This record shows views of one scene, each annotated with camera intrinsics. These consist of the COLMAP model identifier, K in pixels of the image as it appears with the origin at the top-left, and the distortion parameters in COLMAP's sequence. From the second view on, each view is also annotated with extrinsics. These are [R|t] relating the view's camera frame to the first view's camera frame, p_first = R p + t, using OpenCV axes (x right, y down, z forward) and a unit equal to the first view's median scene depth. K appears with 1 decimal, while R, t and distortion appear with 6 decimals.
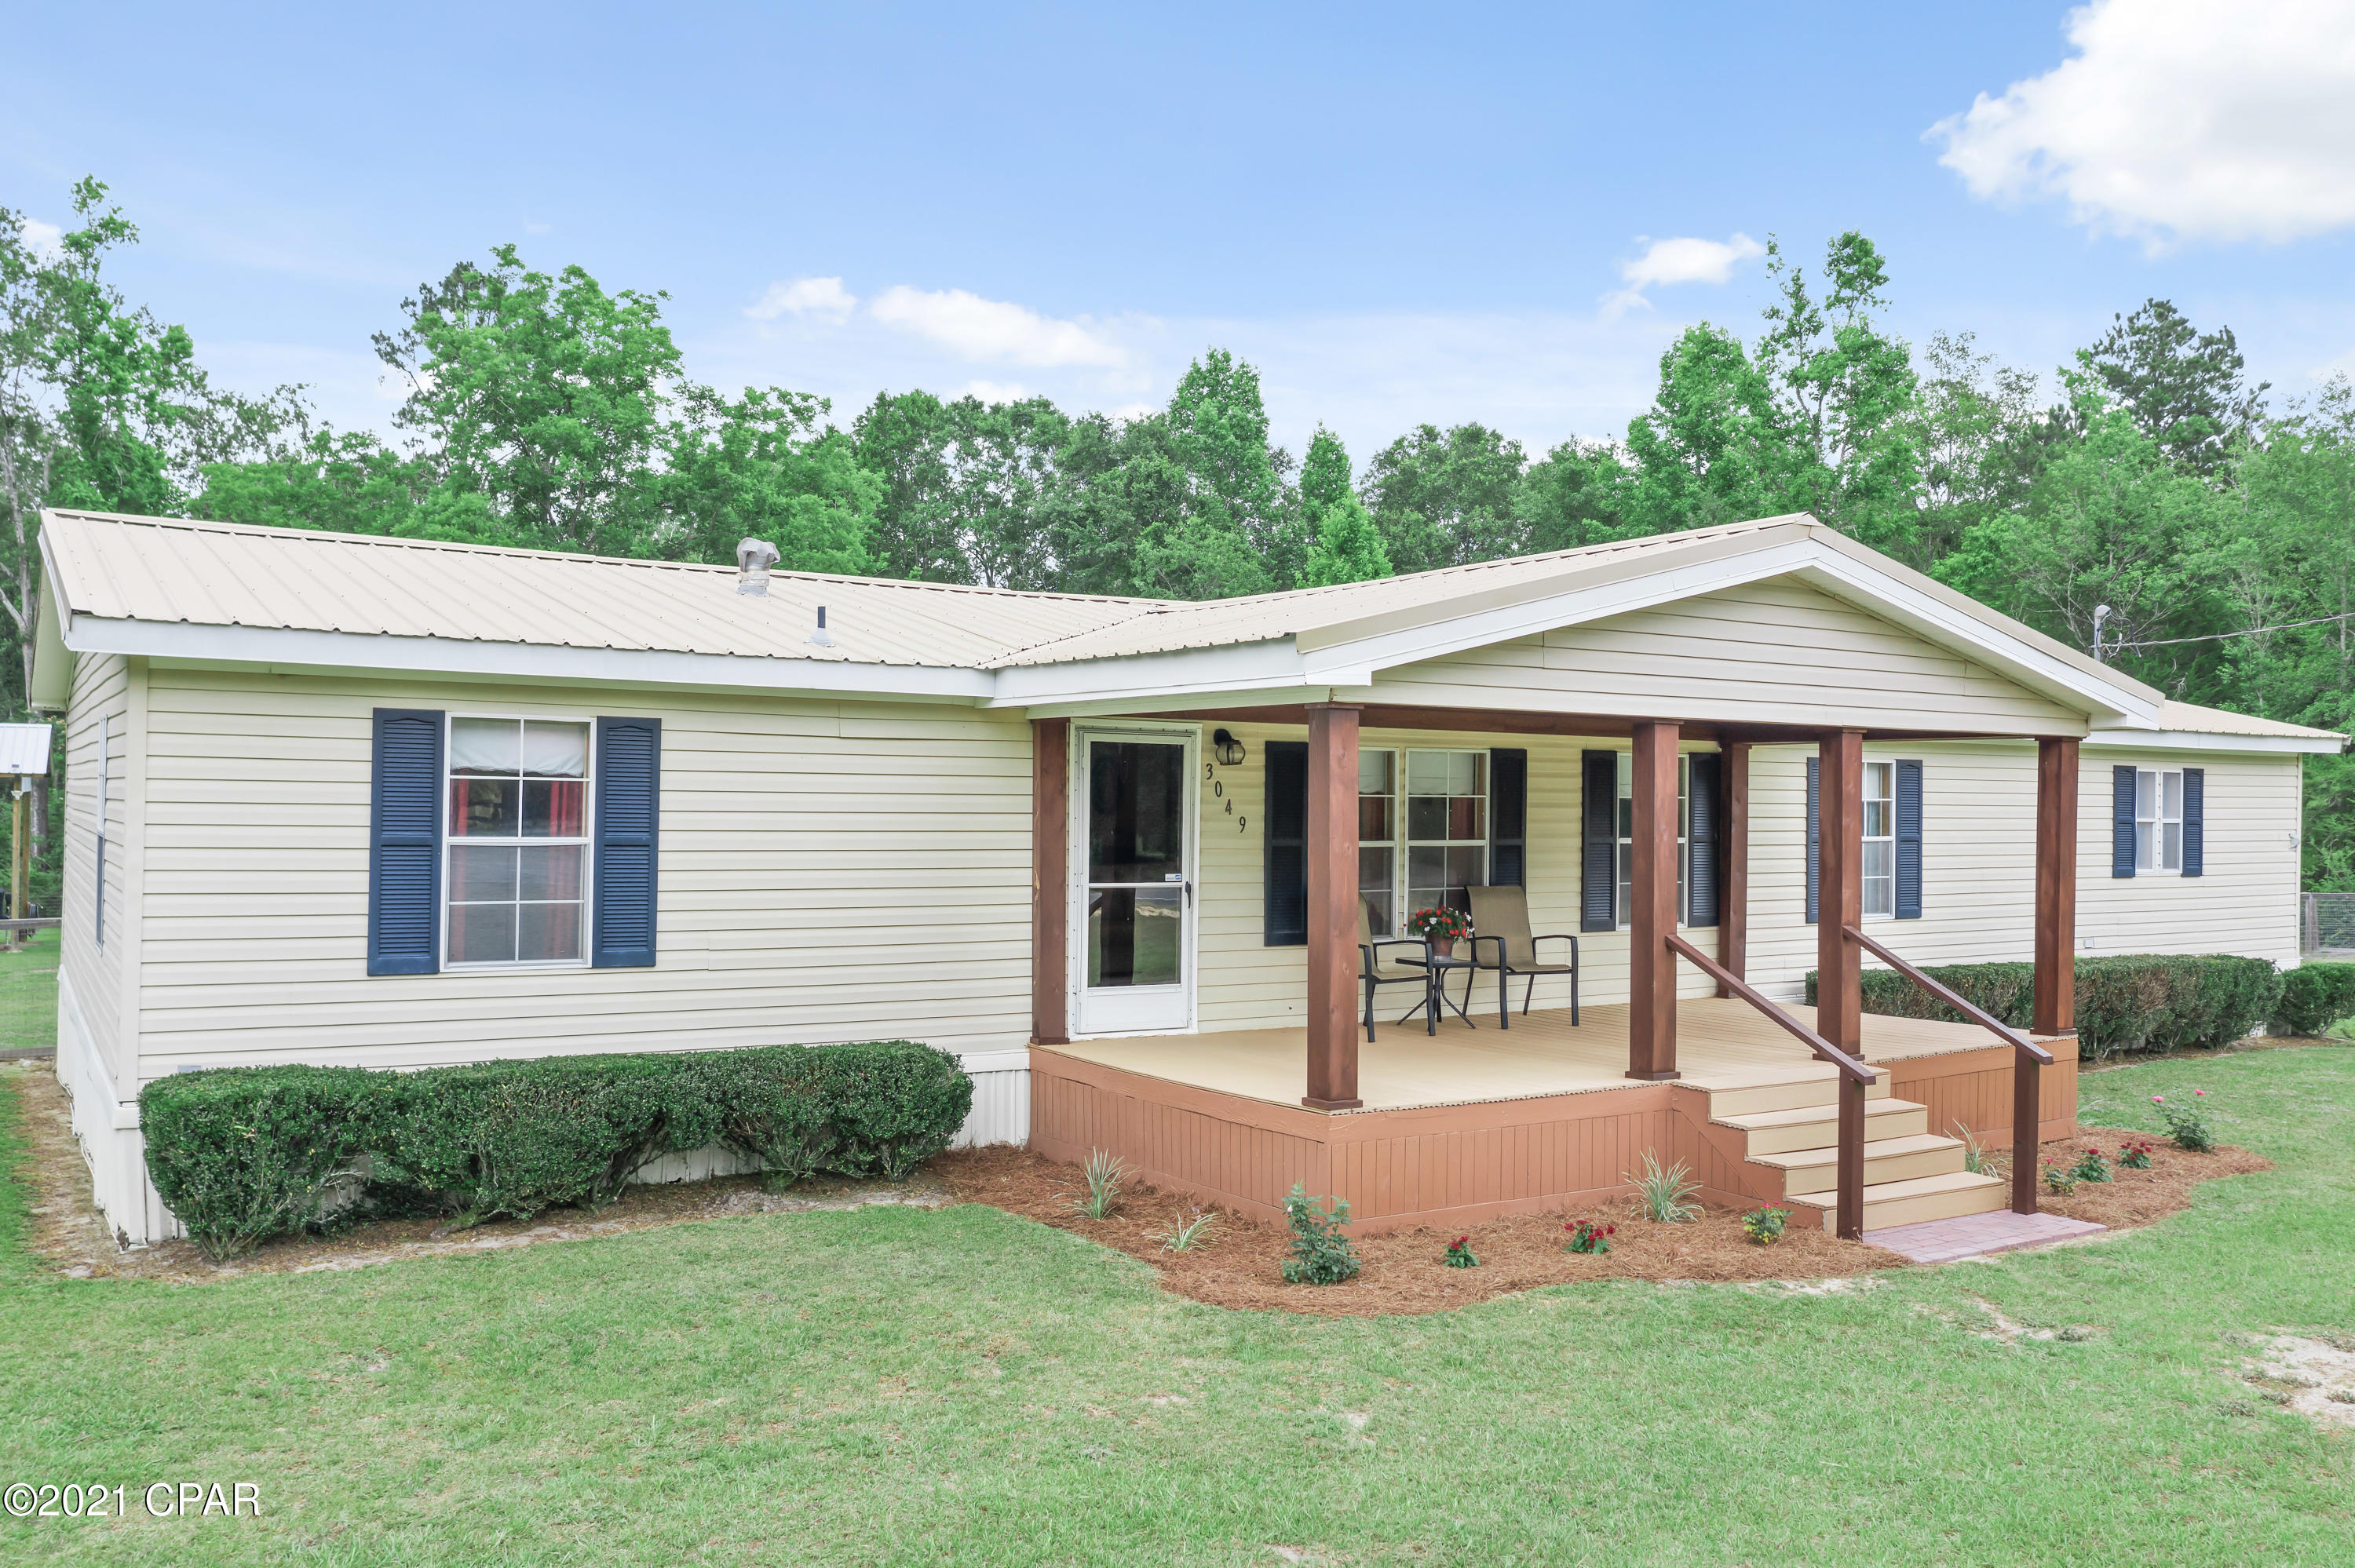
lens RADIAL K [[1863.7, 0, 1174.2], [0, 1863.7, 761.2], [0, 0, 1]] dist [-0.015545, -0.001273]
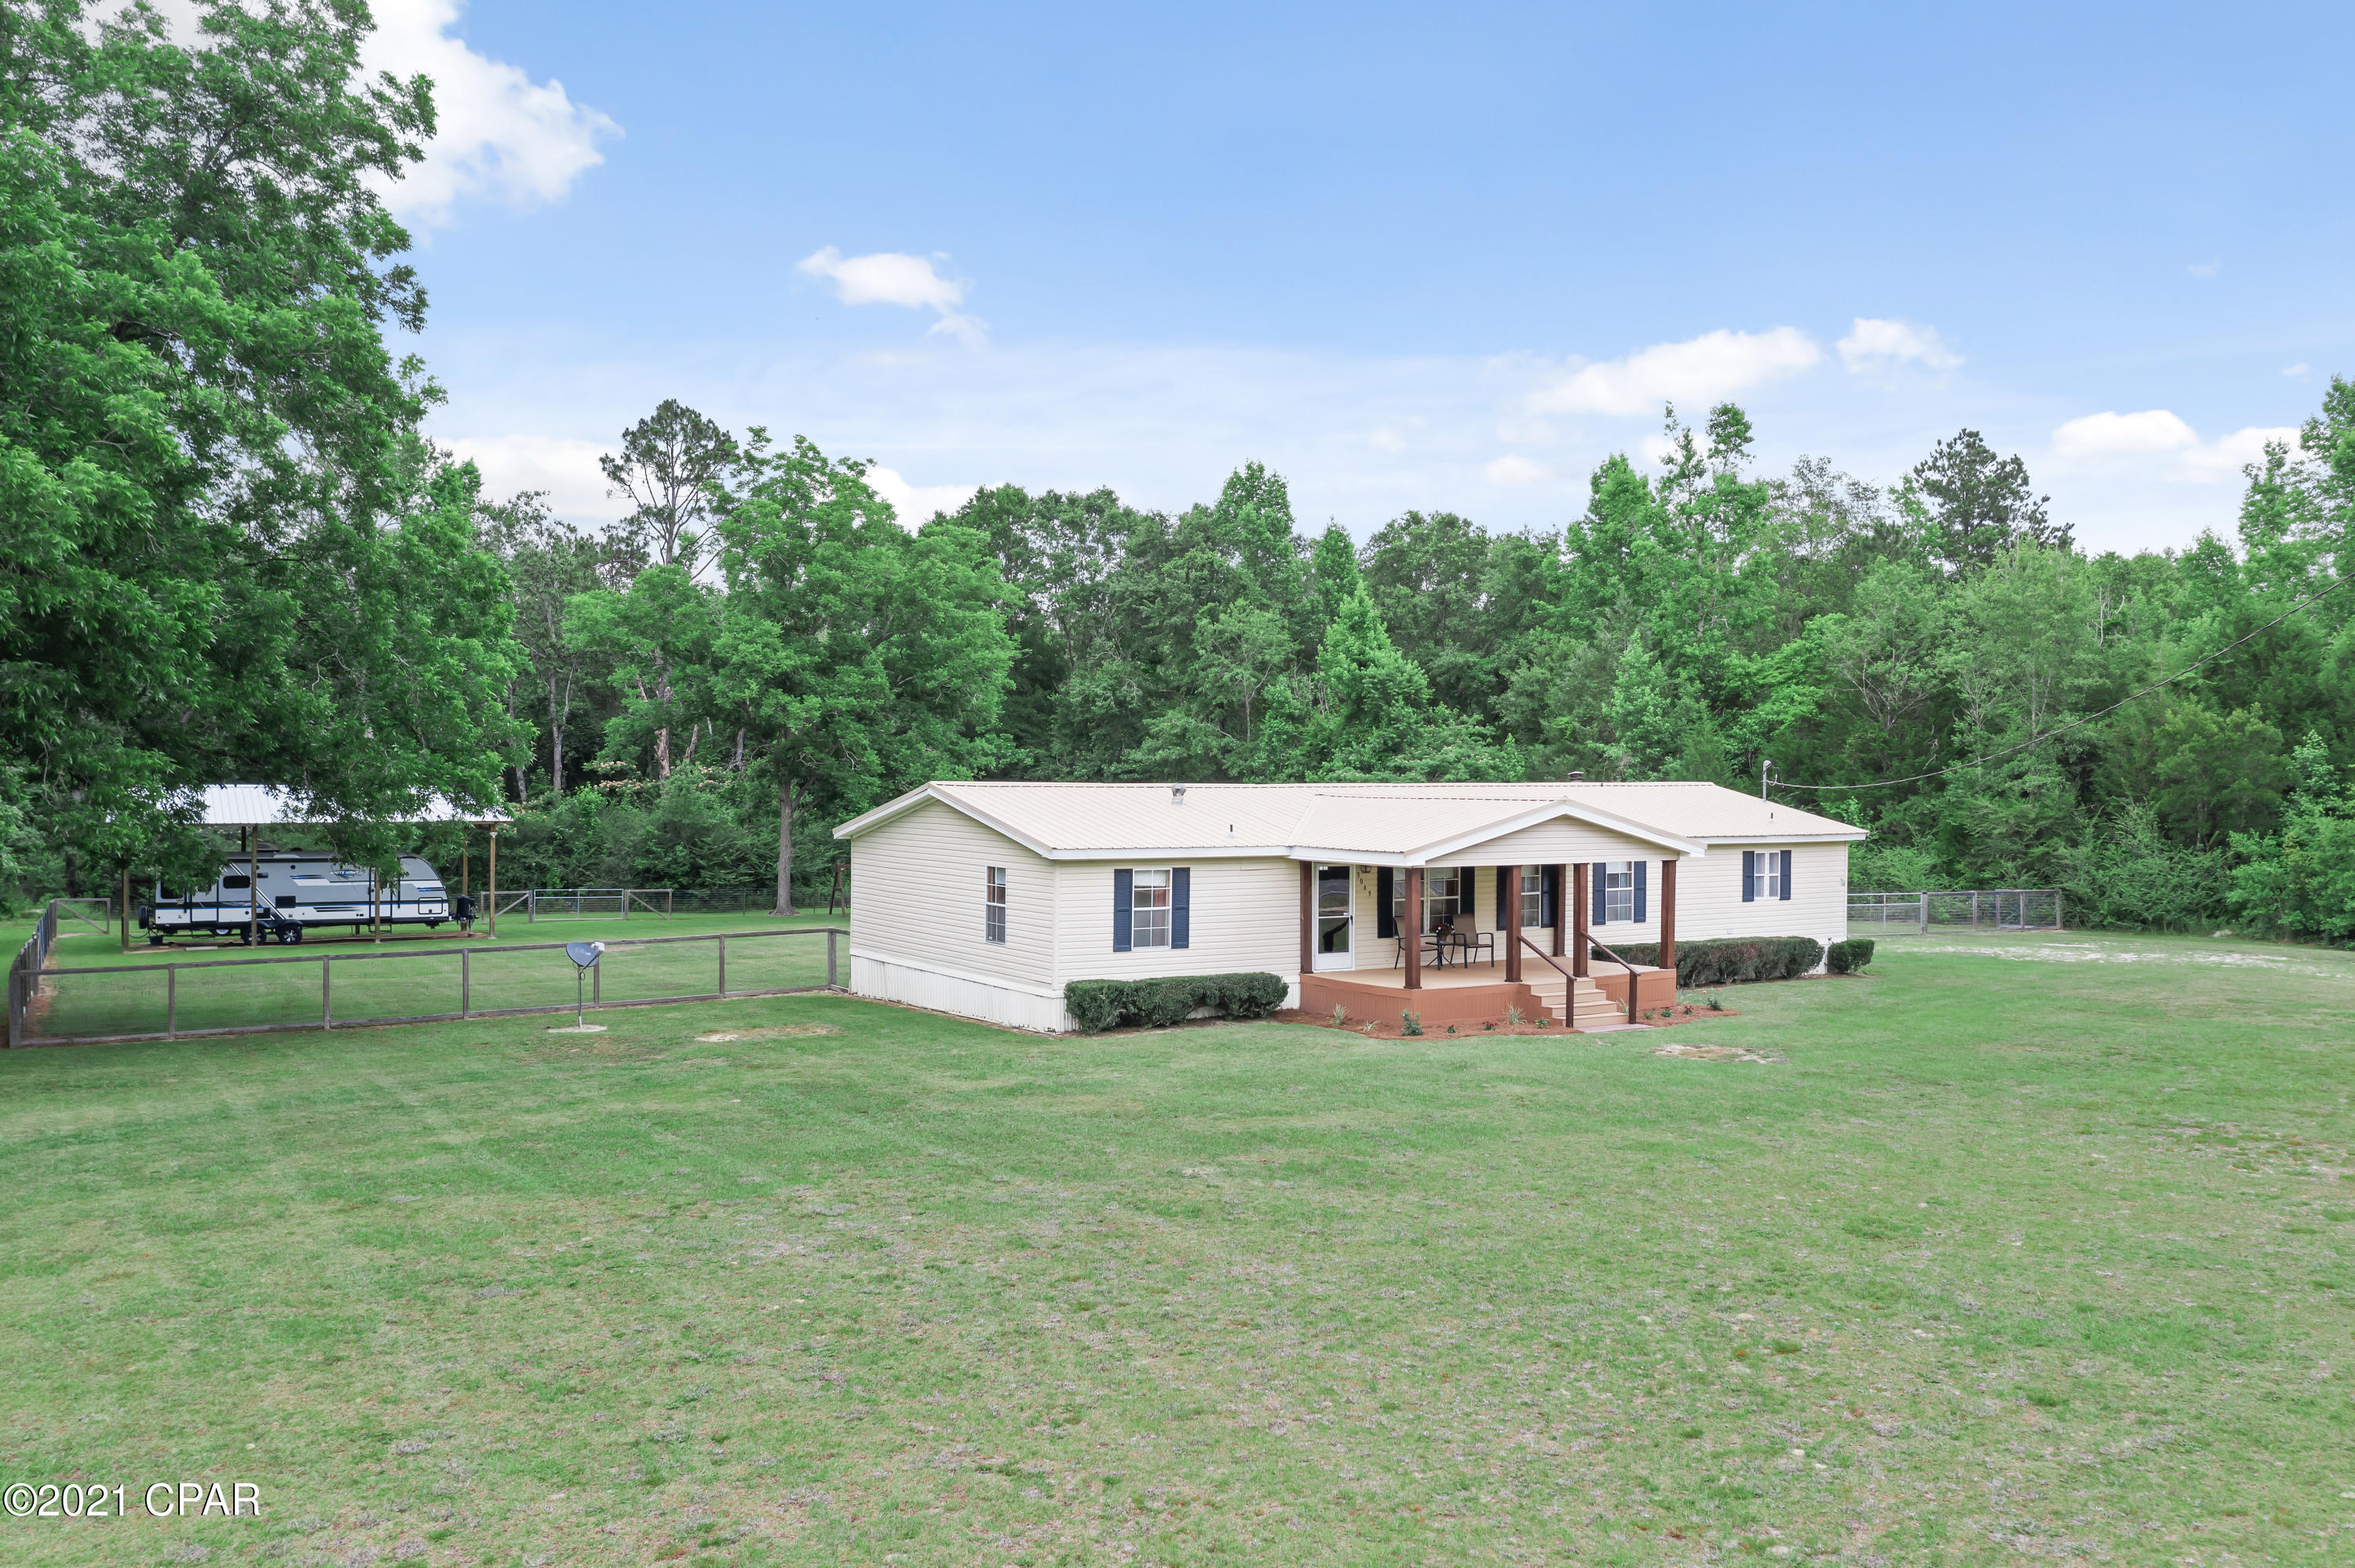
lens RADIAL K [[1863.7, 0, 1177.2], [0, 1863.7, 804.0], [0, 0, 1]] dist [-0.015545, -0.001273]
pose [[0.999869, -0.005992, 0.015037, -0.062300], [0.005397, 0.999211, 0.039346, -0.044980], [-0.015261, -0.039260, 0.999112, -0.373753]]
